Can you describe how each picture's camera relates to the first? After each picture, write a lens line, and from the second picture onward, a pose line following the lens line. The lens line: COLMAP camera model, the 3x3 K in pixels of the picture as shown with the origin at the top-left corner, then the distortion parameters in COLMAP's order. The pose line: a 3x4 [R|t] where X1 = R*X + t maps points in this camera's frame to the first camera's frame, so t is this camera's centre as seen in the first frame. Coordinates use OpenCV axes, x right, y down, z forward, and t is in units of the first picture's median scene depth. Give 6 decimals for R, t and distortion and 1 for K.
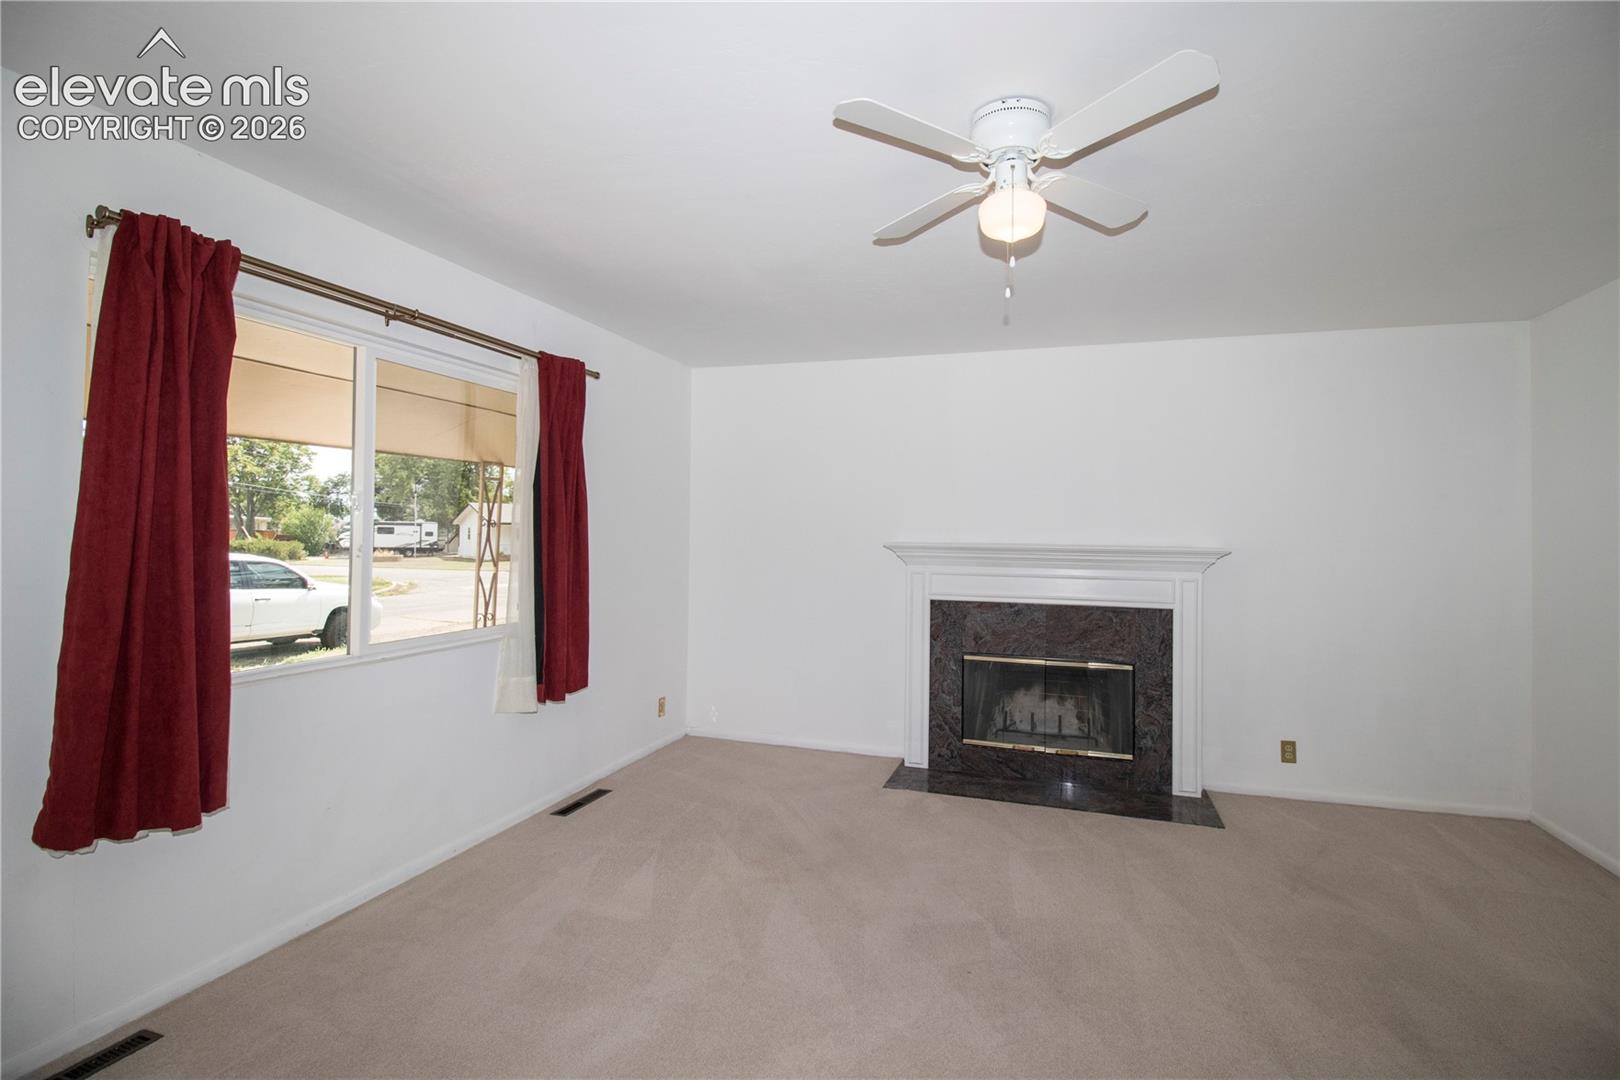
lens RADIAL K [[752.4, 0, 831.6], [0, 752.4, 521.3], [0, 0, 1]] dist [0.002157, -0.014216]
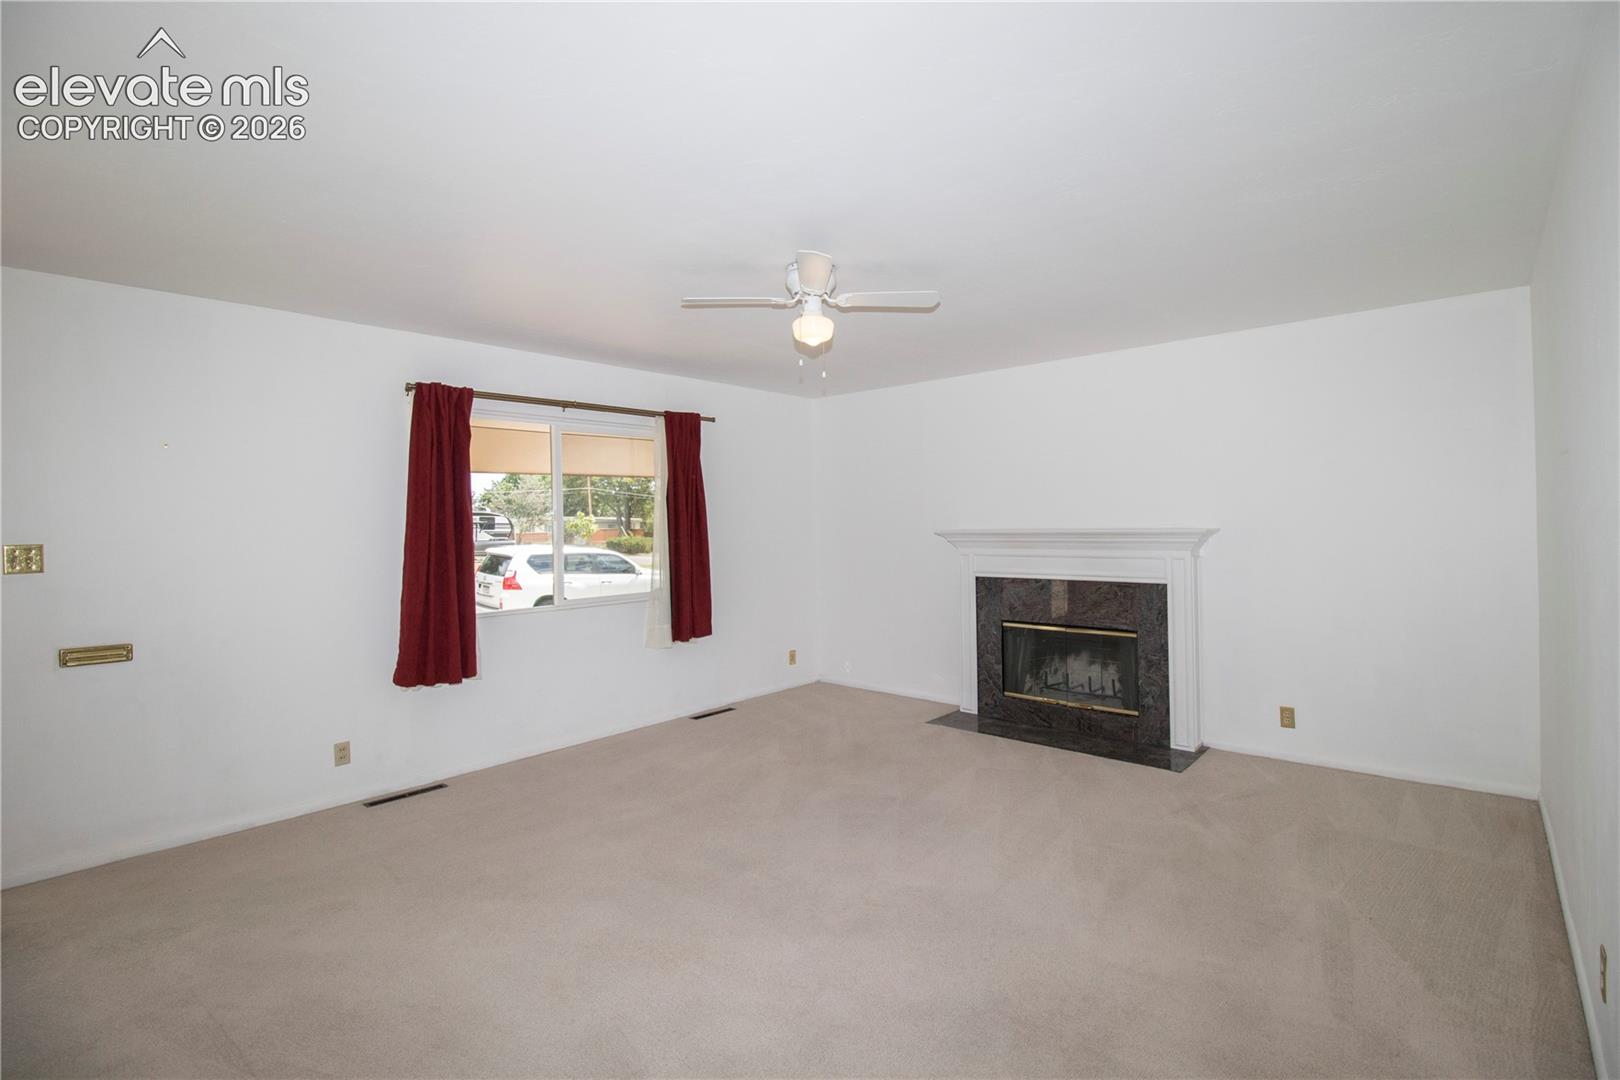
lens RADIAL K [[752.4, 0, 831.6], [0, 752.4, 521.3], [0, 0, 1]] dist [0.002157, -0.014216]
pose [[0.919039, -0.029257, -0.393078, 0.432287], [0.035769, 0.999317, 0.009248, -0.004976], [0.392539, -0.022560, 0.919458, -0.226434]]
